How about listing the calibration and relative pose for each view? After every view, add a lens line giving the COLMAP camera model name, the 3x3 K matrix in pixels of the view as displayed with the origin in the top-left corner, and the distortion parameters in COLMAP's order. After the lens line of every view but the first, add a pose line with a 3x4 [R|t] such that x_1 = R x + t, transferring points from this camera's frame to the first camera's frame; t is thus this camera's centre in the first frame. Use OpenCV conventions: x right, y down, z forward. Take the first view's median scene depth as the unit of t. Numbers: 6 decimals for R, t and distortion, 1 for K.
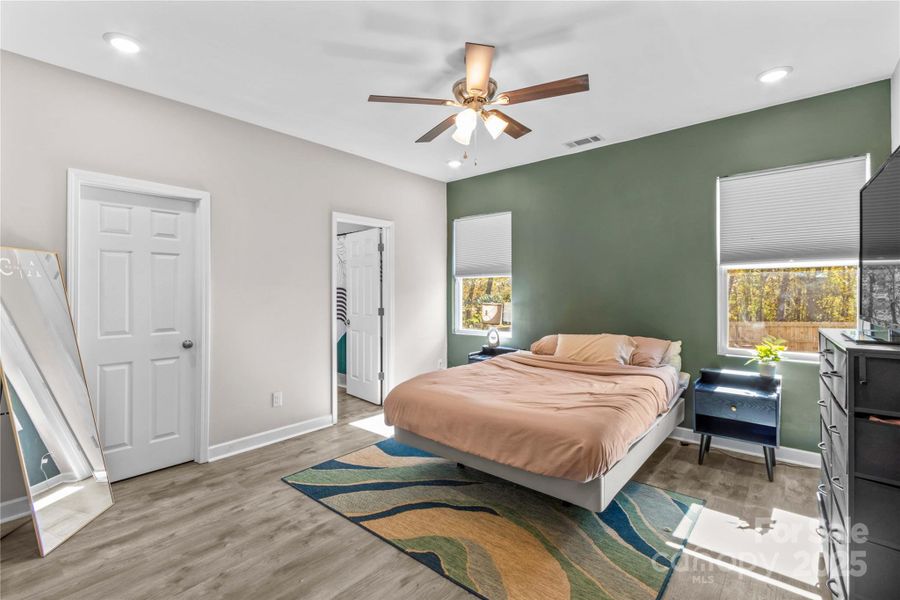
lens RADIAL K [[410.8, 0, 428.5], [0, 410.8, 291.4], [0, 0, 1]] dist [0.009940, -0.000329]
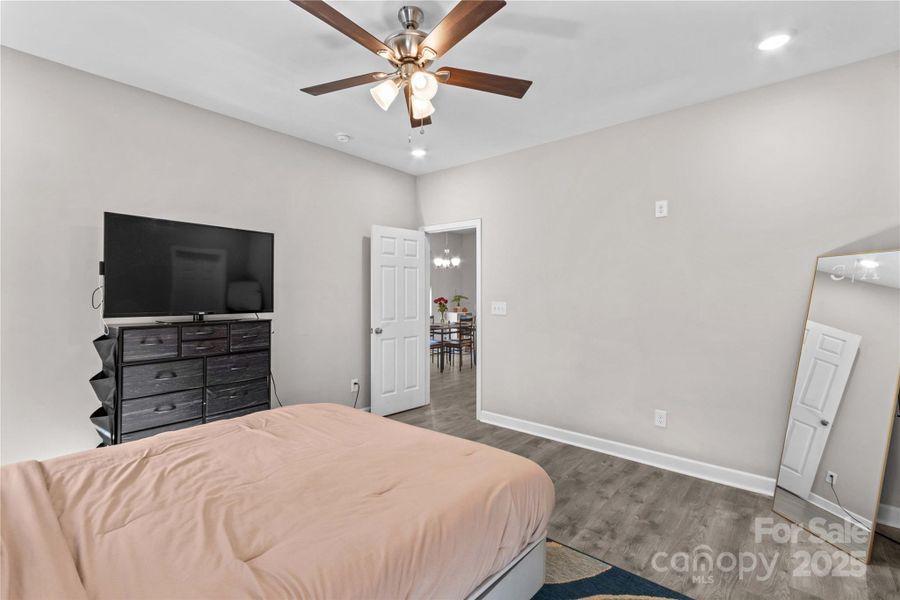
lens RADIAL K [[410.8, 0, 428.5], [0, 410.8, 291.4], [0, 0, 1]] dist [0.009940, -0.000329]
pose [[-0.999967, 0.001610, -0.008011, 0.094758], [0.001678, 0.999963, -0.008453, -0.001056], [0.007997, -0.008466, -0.999932, 2.064351]]
